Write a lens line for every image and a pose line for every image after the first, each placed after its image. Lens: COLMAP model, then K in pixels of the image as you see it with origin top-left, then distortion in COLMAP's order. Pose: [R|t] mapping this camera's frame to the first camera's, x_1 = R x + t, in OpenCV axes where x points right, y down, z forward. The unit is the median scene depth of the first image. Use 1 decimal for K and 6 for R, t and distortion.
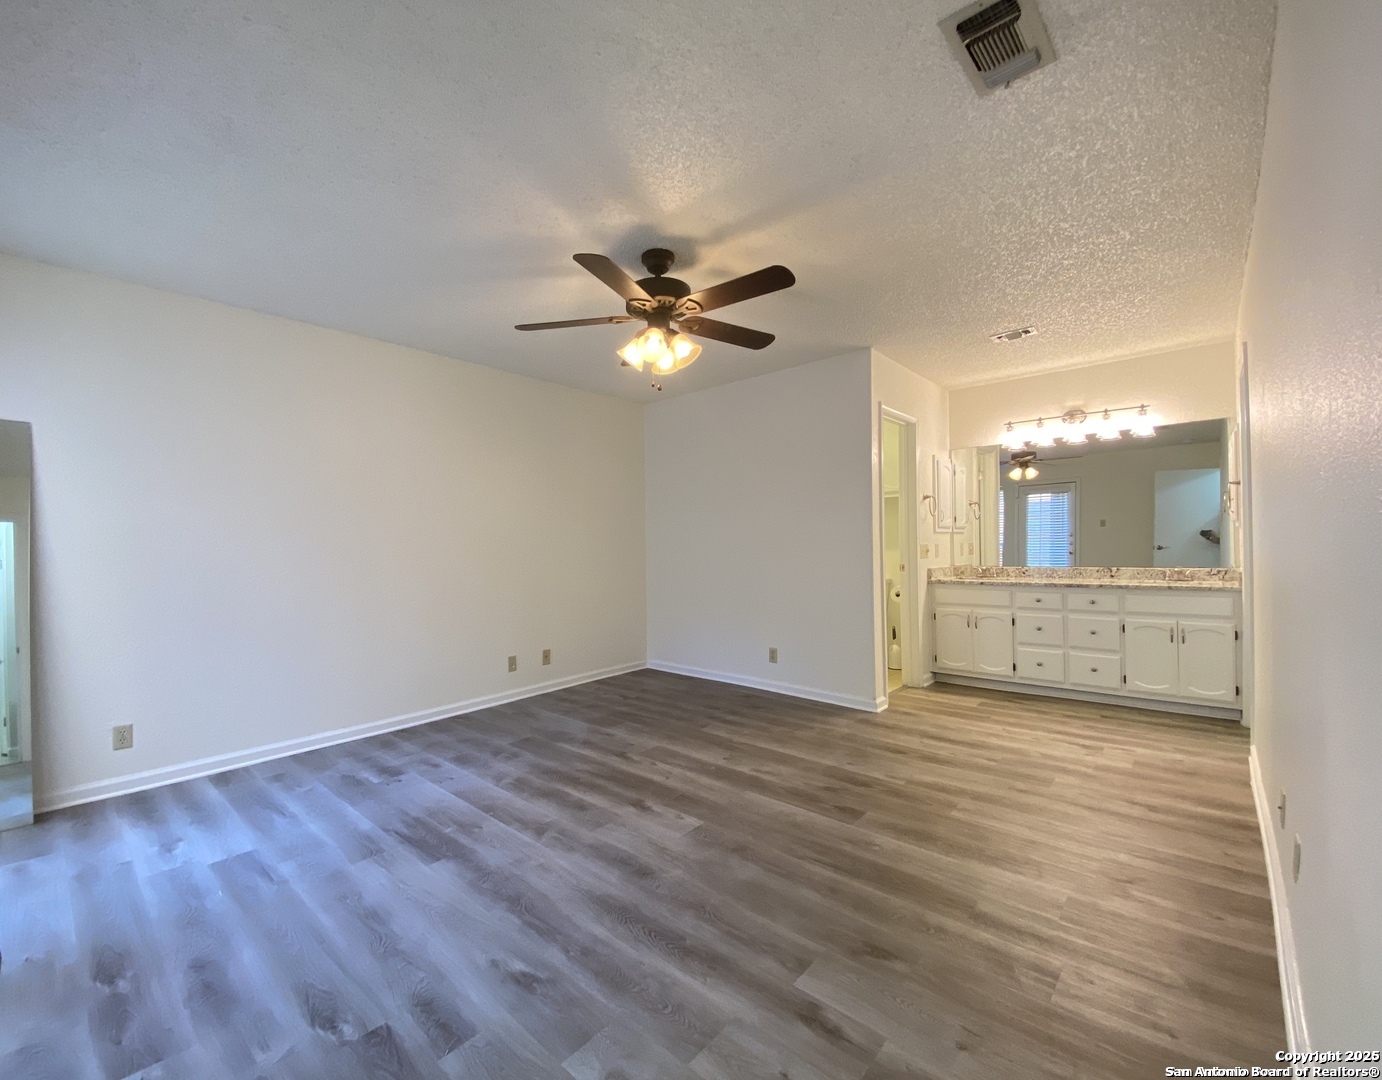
lens RADIAL K [[586.8, 0, 691.0], [0, 586.8, 540.0], [0, 0, 1]] dist [0.001067, 0.000098]
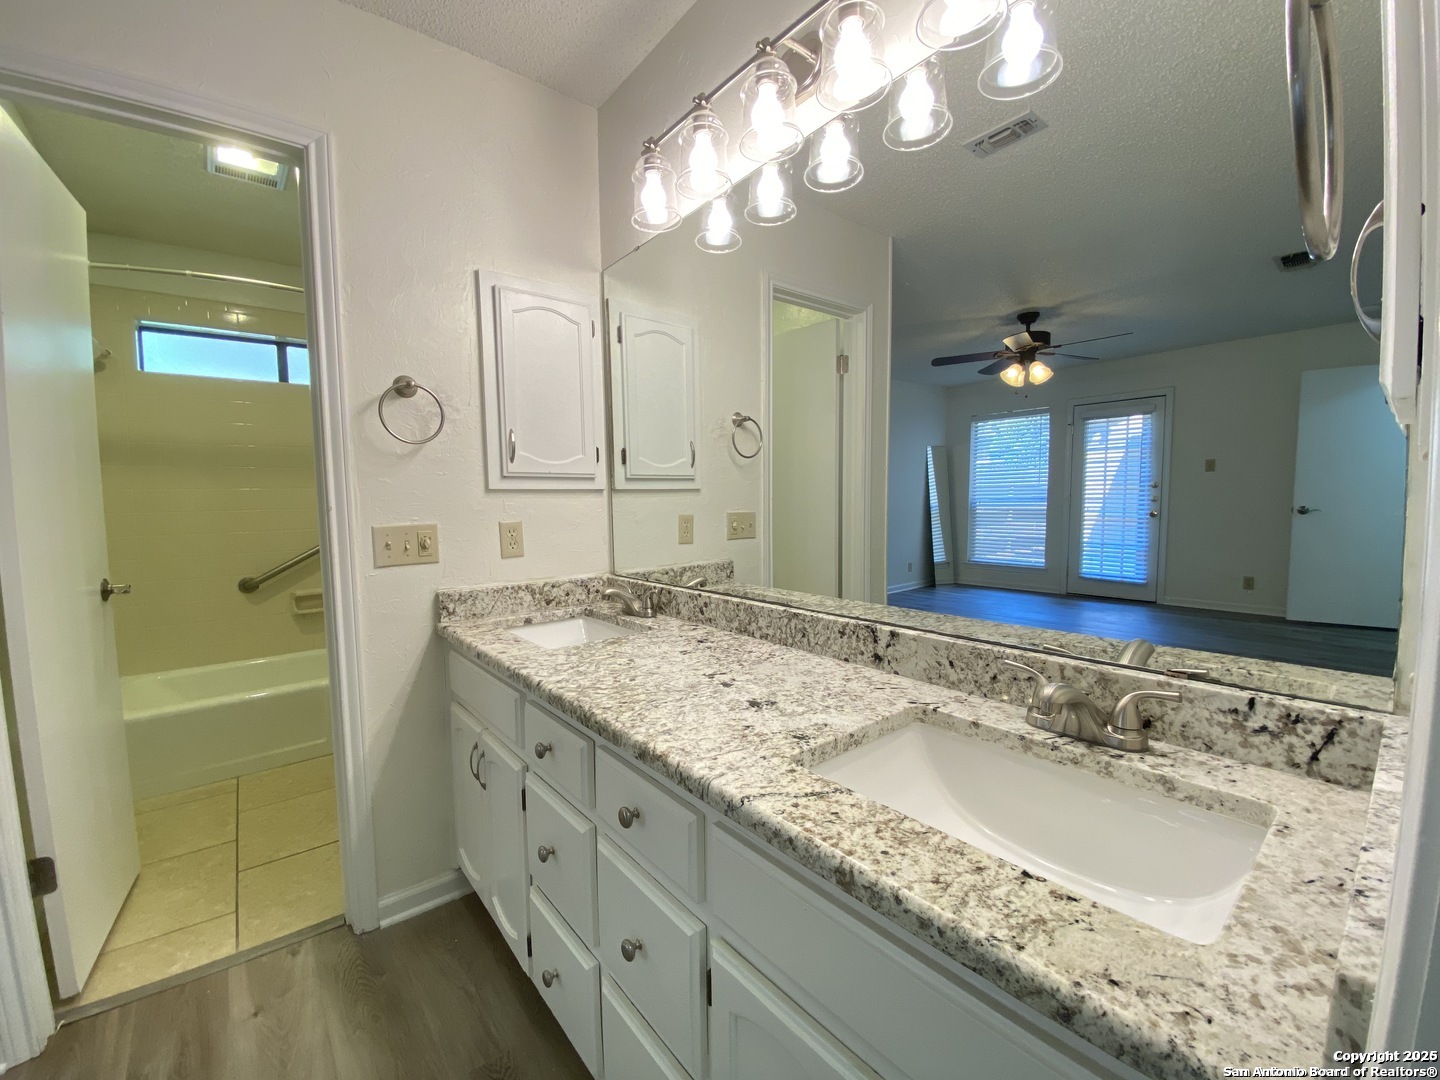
lens RADIAL K [[592.2, 0, 720.0], [0, 592.2, 540.0], [0, 0, 1]] dist [0.016390, -0.014450]
pose [[0.986743, 0.010748, -0.161934, 0.470162], [0.003259, 0.996291, 0.085986, -0.010022], [0.162258, -0.085373, 0.983048, 0.497451]]
